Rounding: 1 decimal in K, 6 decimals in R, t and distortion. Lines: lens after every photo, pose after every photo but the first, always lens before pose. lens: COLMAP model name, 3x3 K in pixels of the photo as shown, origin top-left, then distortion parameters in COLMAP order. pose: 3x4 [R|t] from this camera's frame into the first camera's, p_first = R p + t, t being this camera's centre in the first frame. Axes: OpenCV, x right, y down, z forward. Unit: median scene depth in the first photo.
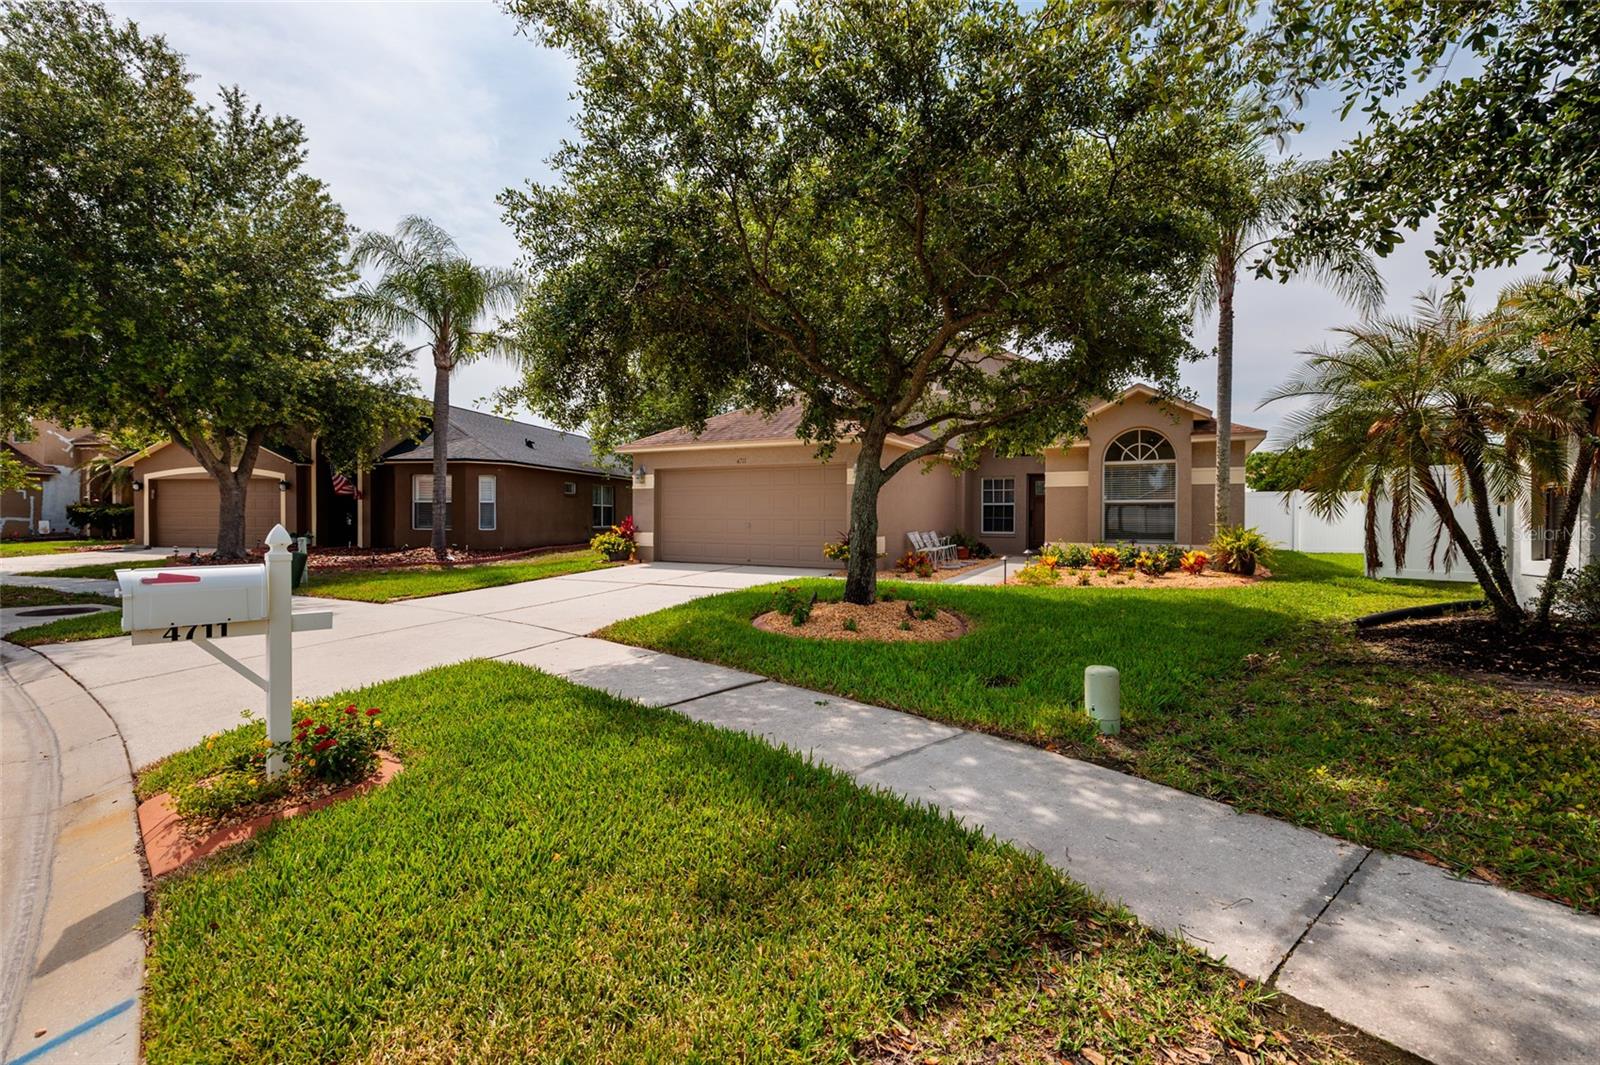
lens RADIAL K [[687.7, 0, 800.4], [0, 687.7, 526.8], [0, 0, 1]] dist [0.006067, 0.000437]
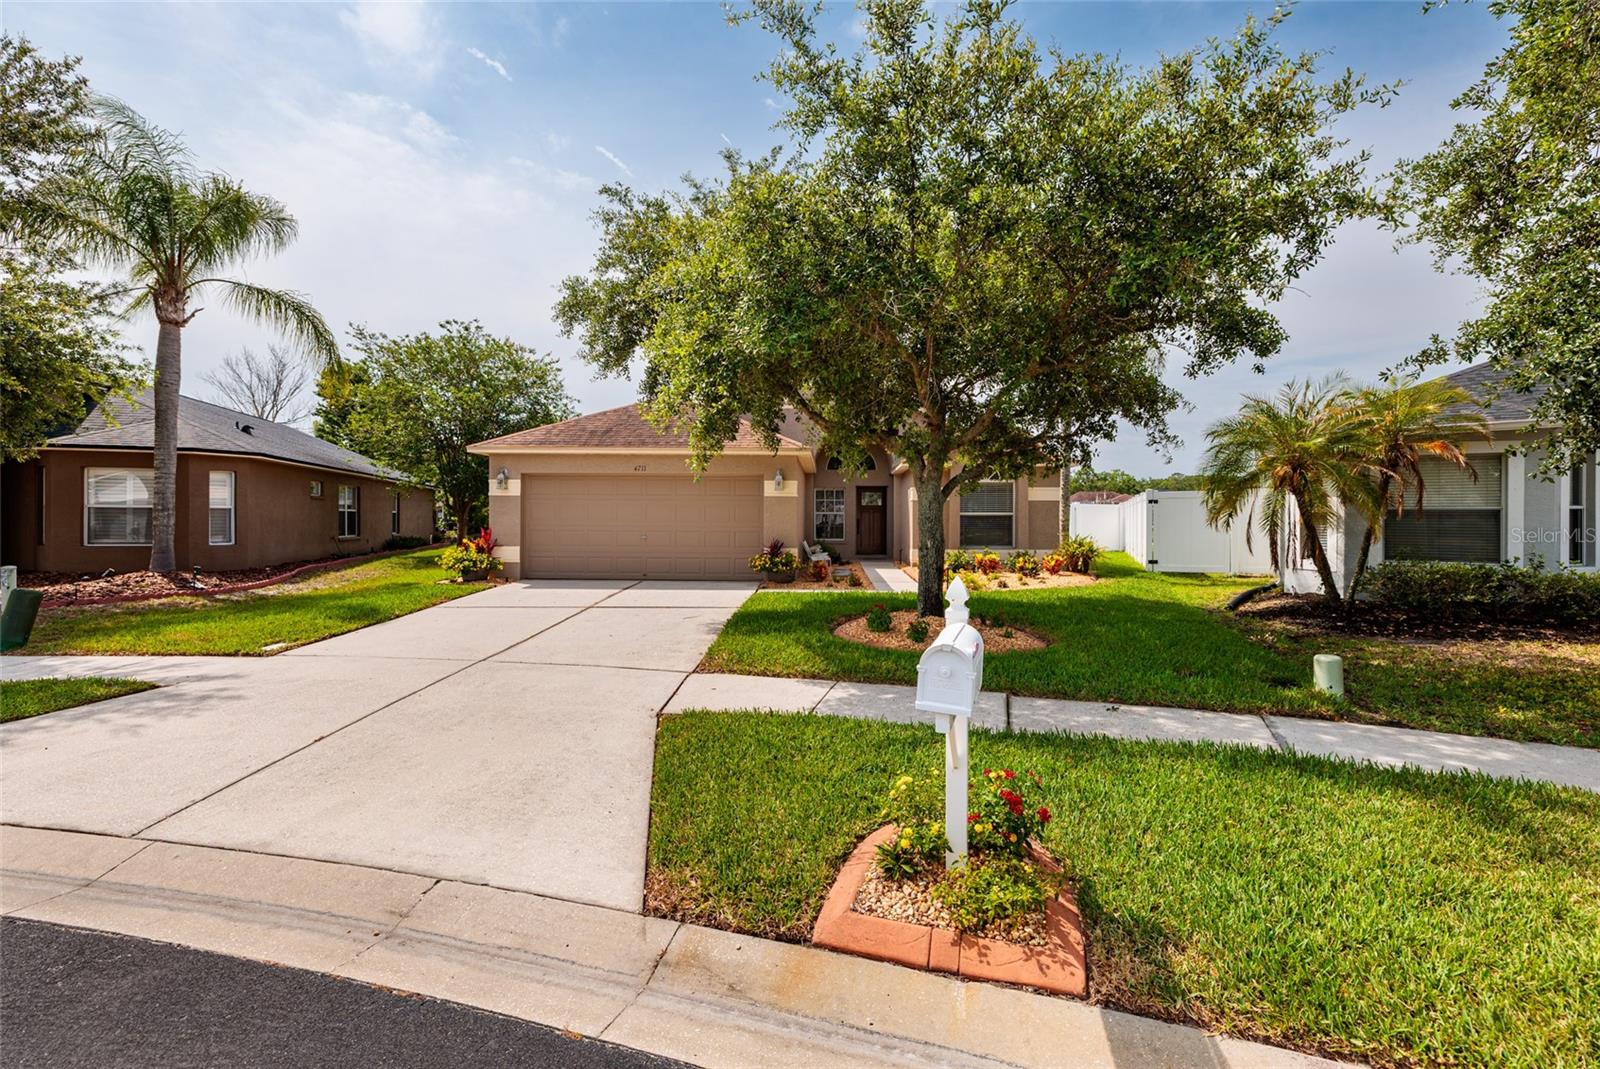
lens RADIAL K [[687.7, 0, 808.3], [0, 687.7, 525.7], [0, 0, 1]] dist [0.006067, 0.000437]
pose [[0.893693, -0.004116, 0.448661, -0.316240], [0.005798, 0.999980, -0.002377, -0.015422], [-0.448642, 0.004726, 0.893699, 0.073273]]
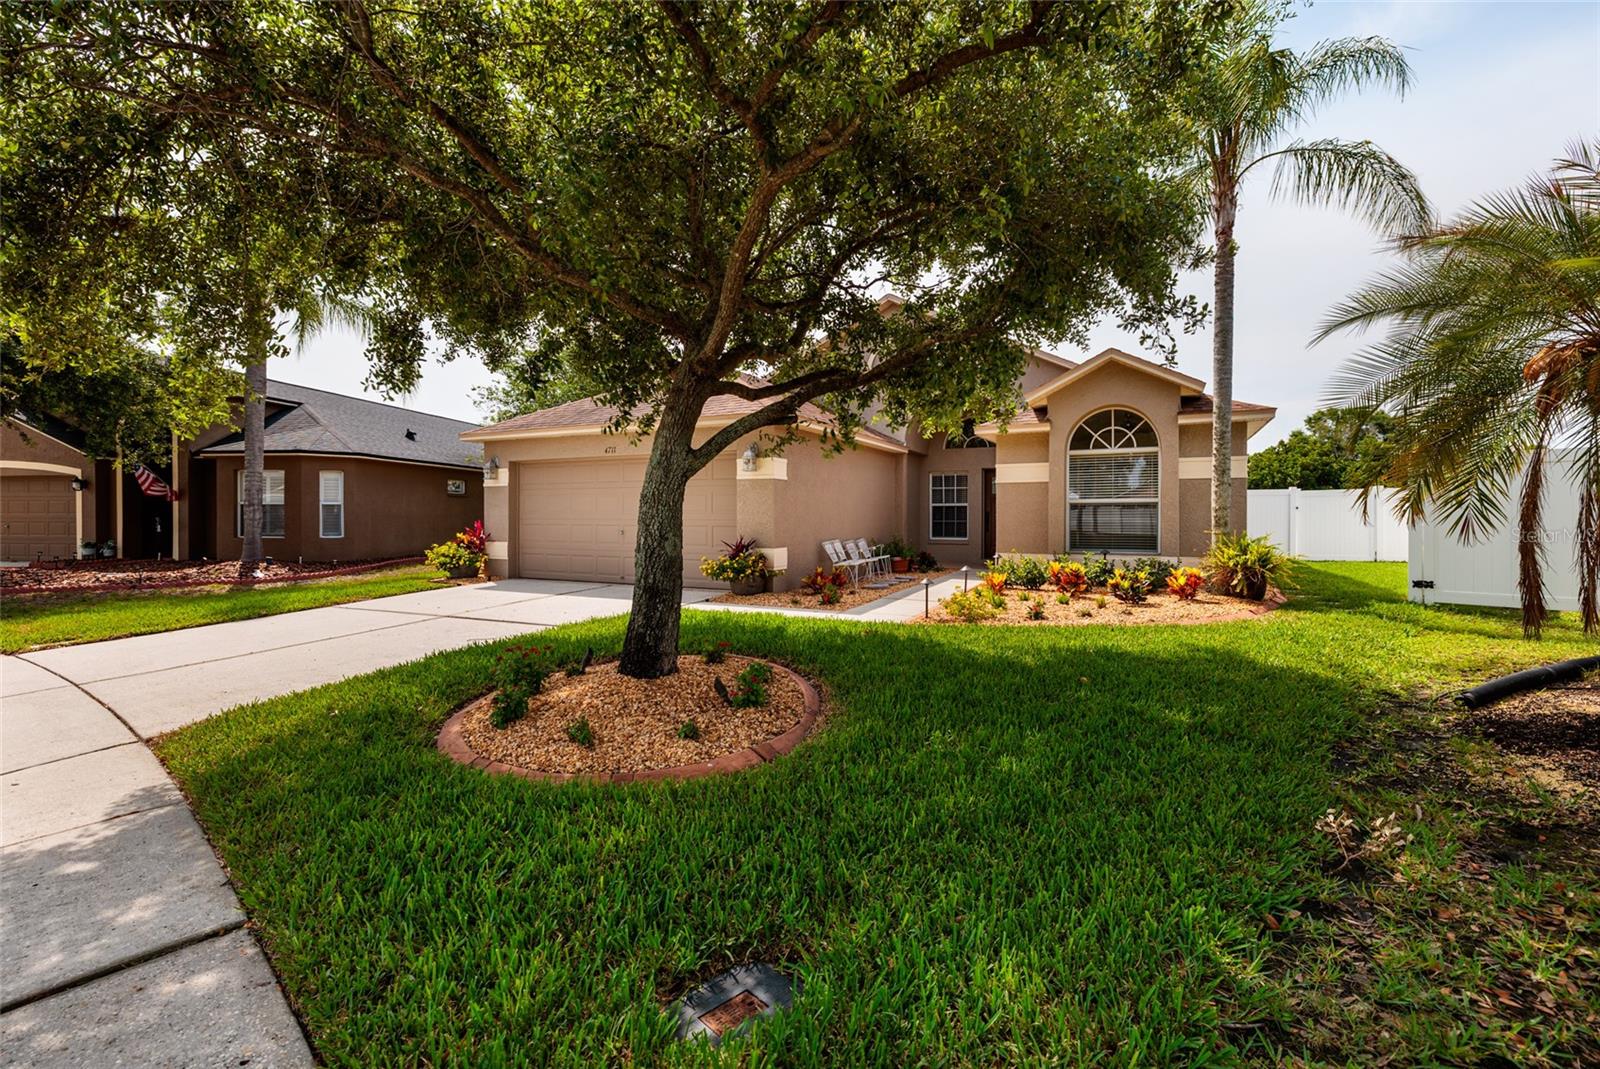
lens RADIAL K [[687.7, 0, 804.6], [0, 687.7, 527.1], [0, 0, 1]] dist [0.006067, 0.000437]
pose [[0.999433, -0.003458, 0.033487, 0.113954], [0.003477, 0.999994, -0.000518, -0.007951], [-0.033485, 0.000634, 0.999439, 0.226182]]
